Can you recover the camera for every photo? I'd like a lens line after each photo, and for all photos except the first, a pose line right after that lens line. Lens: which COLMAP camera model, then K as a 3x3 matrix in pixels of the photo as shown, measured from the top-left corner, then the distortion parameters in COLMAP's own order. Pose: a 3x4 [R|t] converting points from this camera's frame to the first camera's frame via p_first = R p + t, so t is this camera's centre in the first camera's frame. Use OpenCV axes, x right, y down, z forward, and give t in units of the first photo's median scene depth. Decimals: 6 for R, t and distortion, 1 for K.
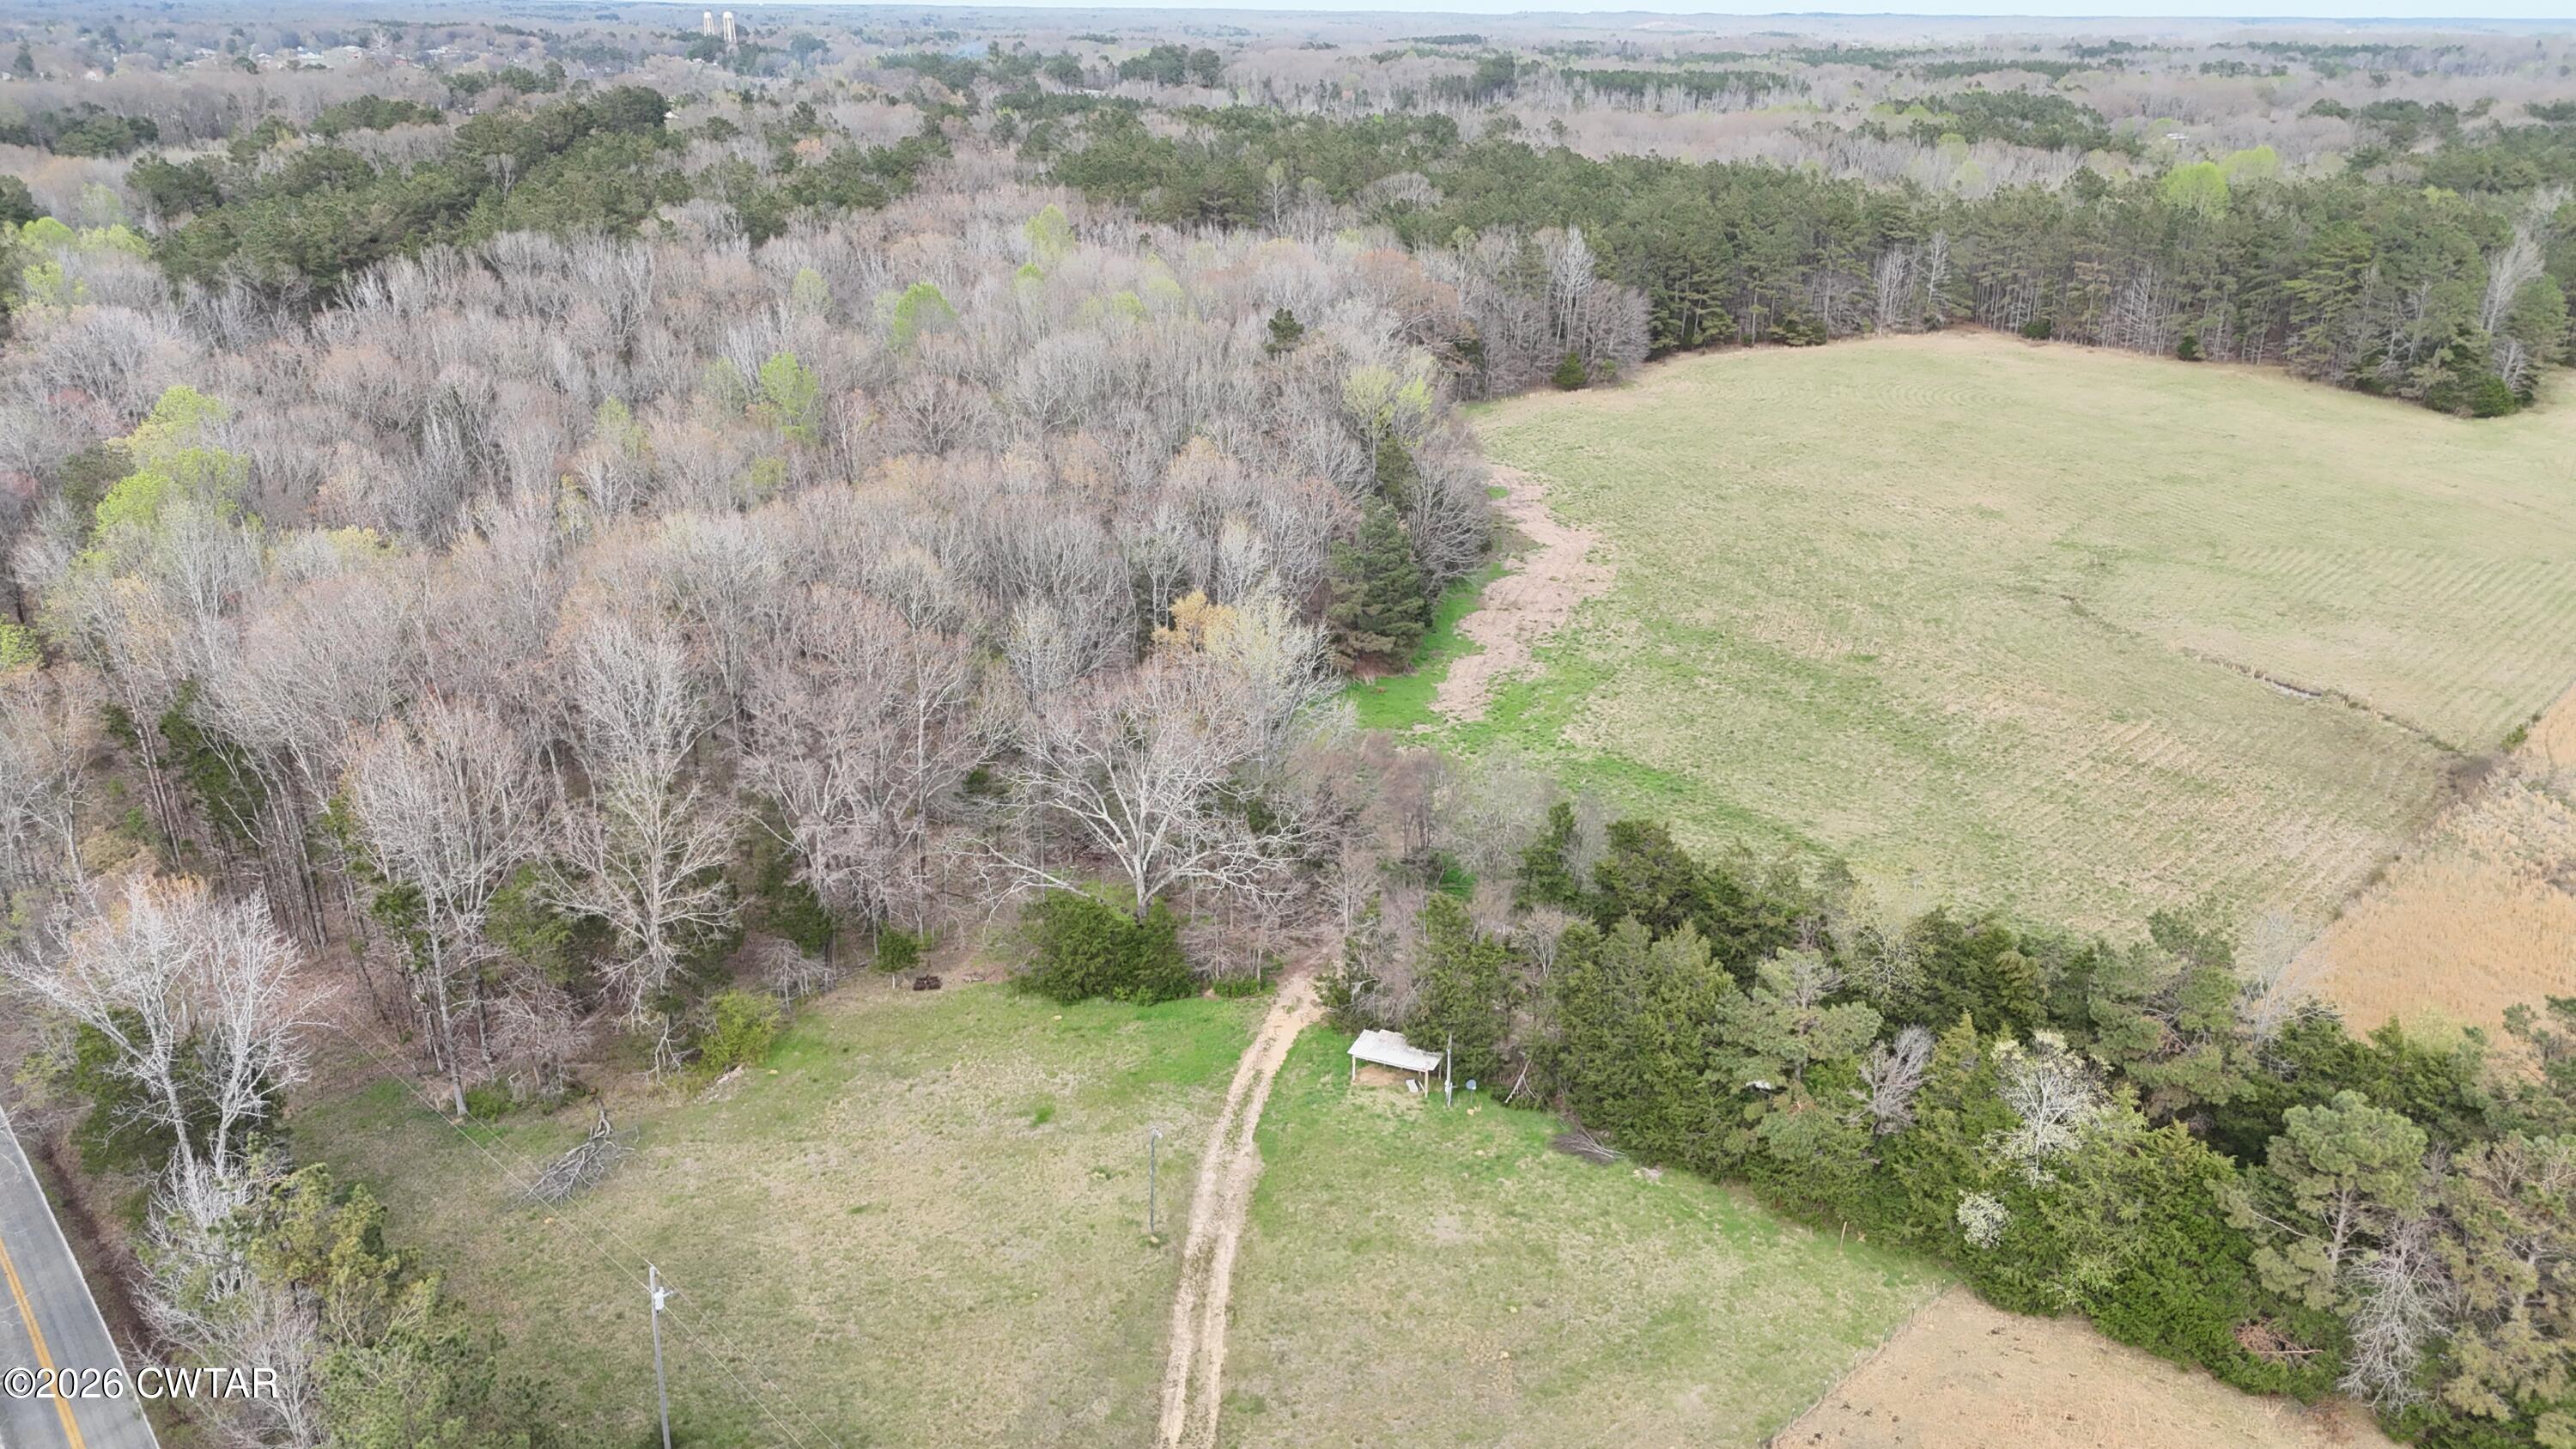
lens RADIAL K [[1896.9, 0, 1286.7], [0, 1896.9, 720.9], [0, 0, 1]] dist [0.091819, -0.103890]
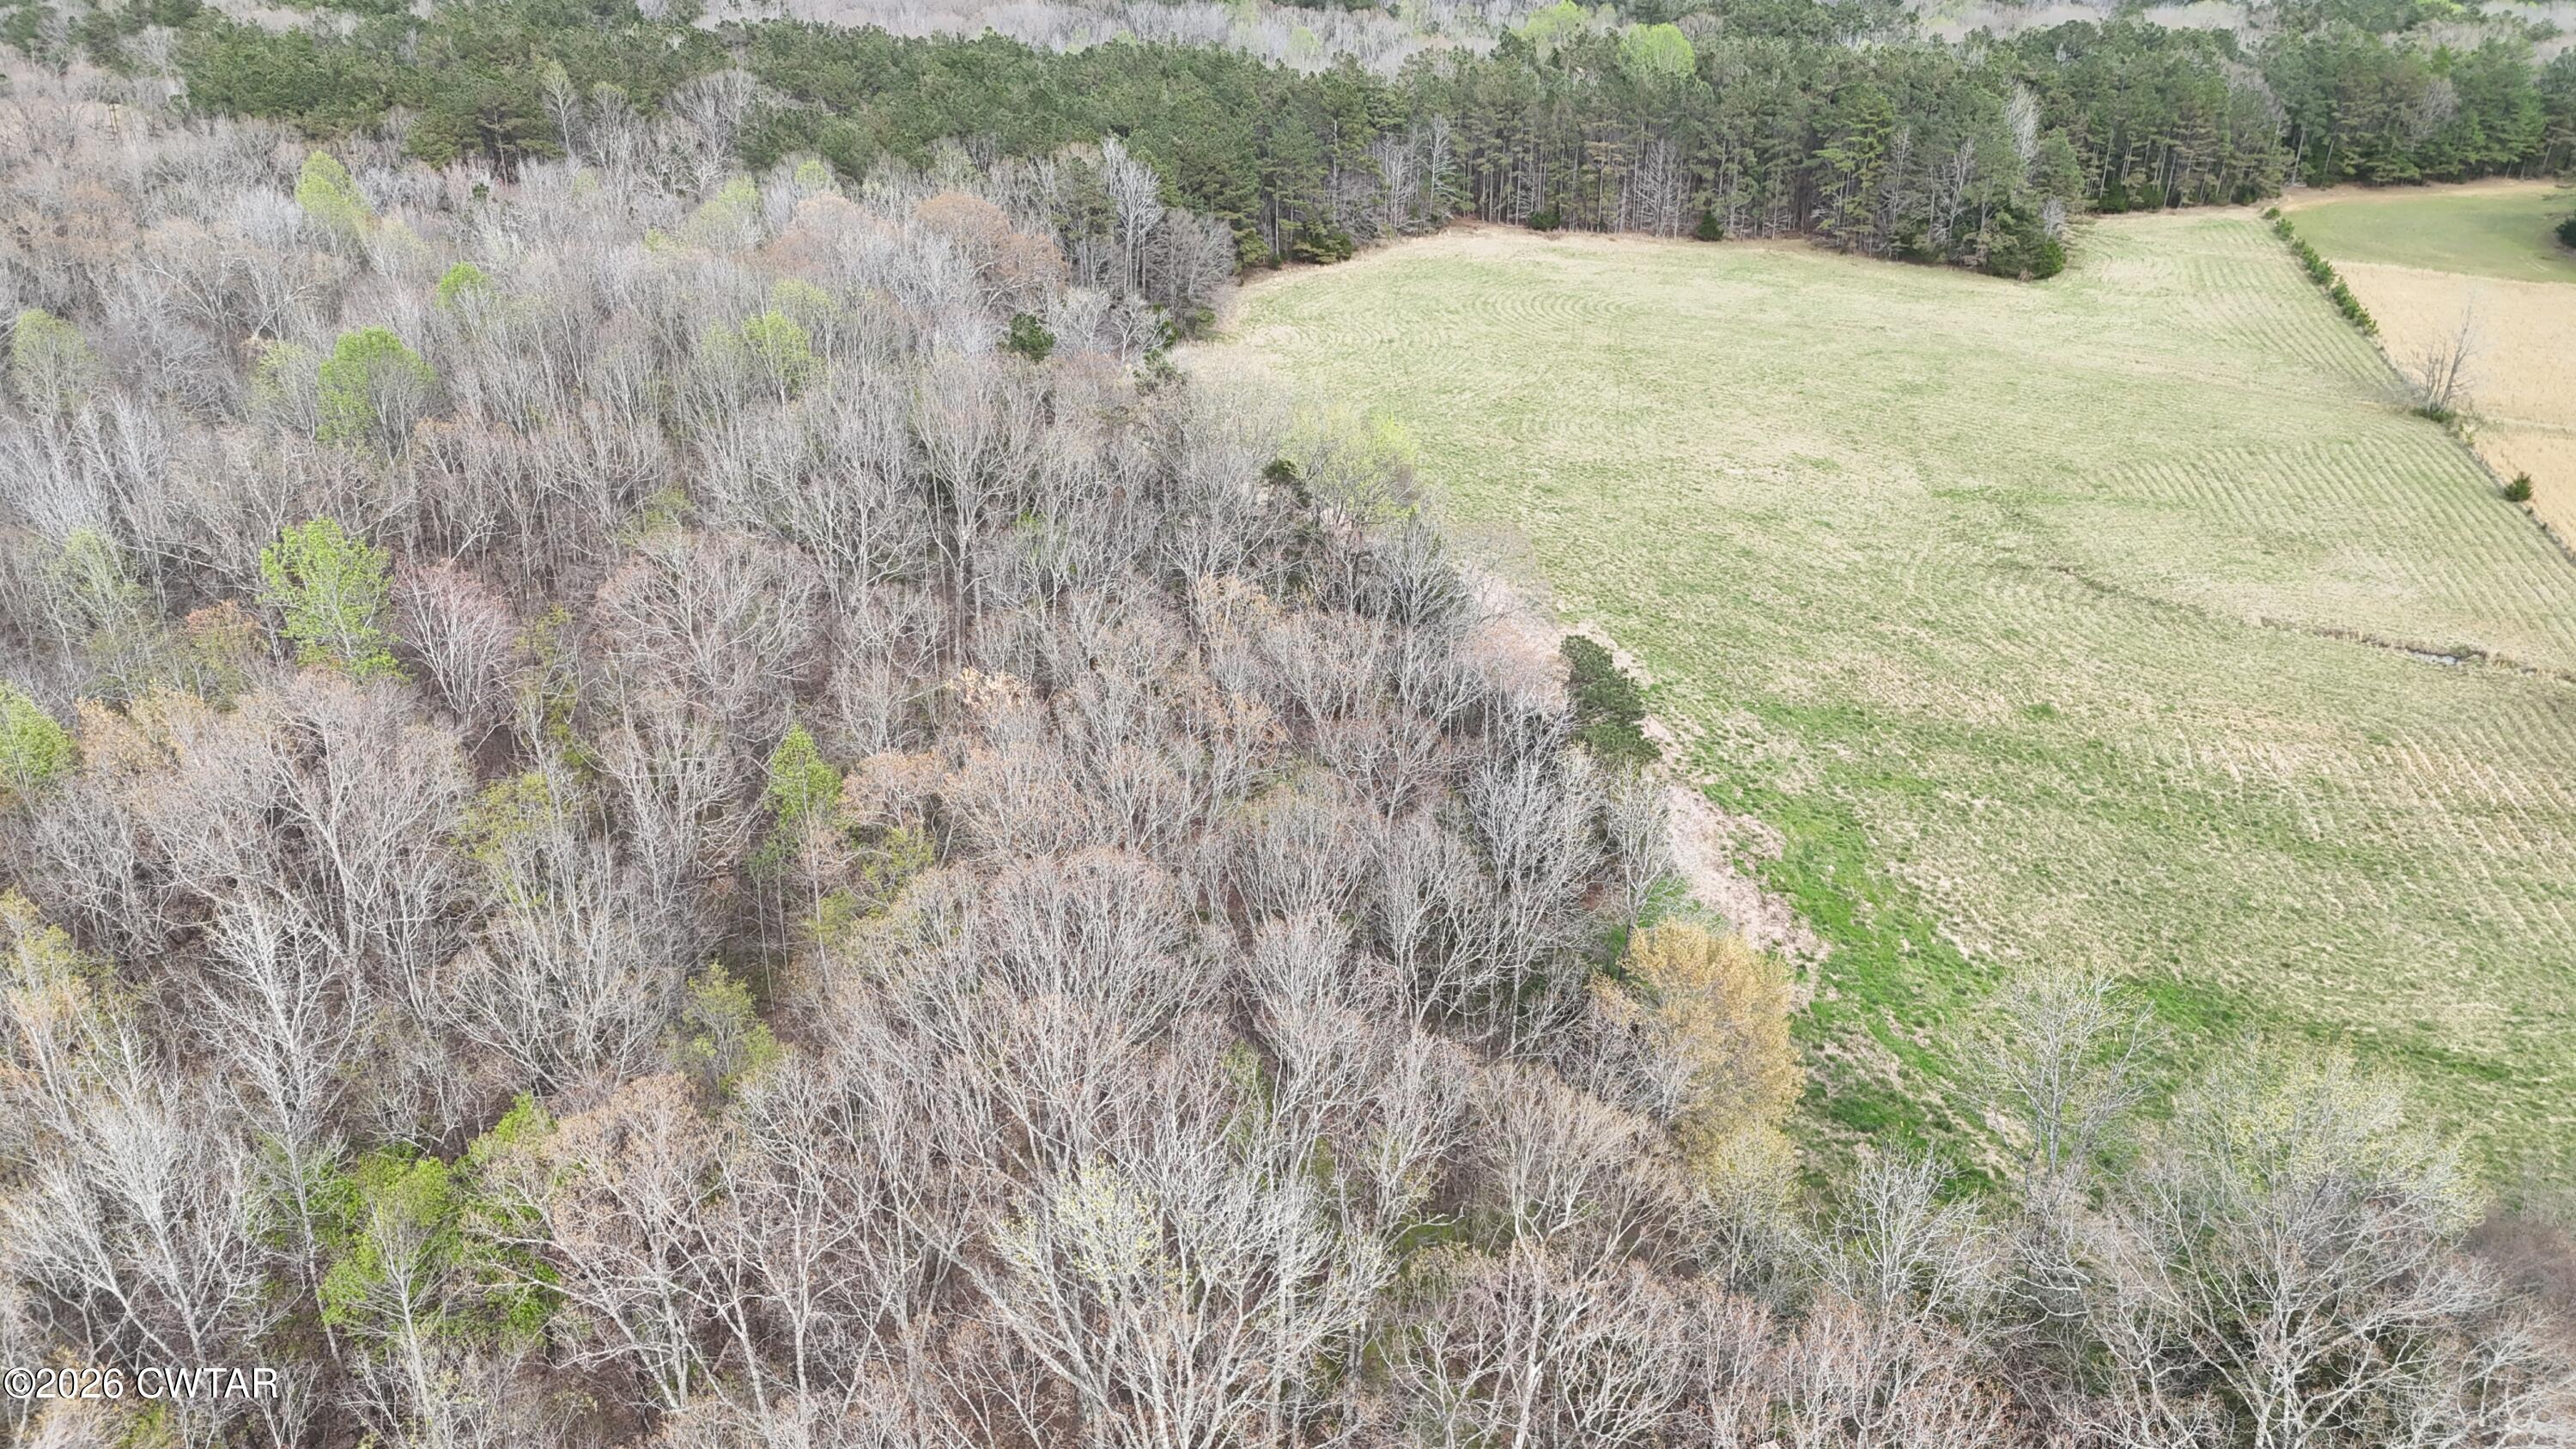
lens RADIAL K [[1896.9, 0, 1305.8], [0, 1896.9, 717.5], [0, 0, 1]] dist [0.091819, -0.103890]
pose [[0.865225, -0.208932, 0.455778, -0.473491], [0.176987, 0.977792, 0.112243, -0.258116], [-0.469107, -0.016448, 0.882988, 0.678780]]
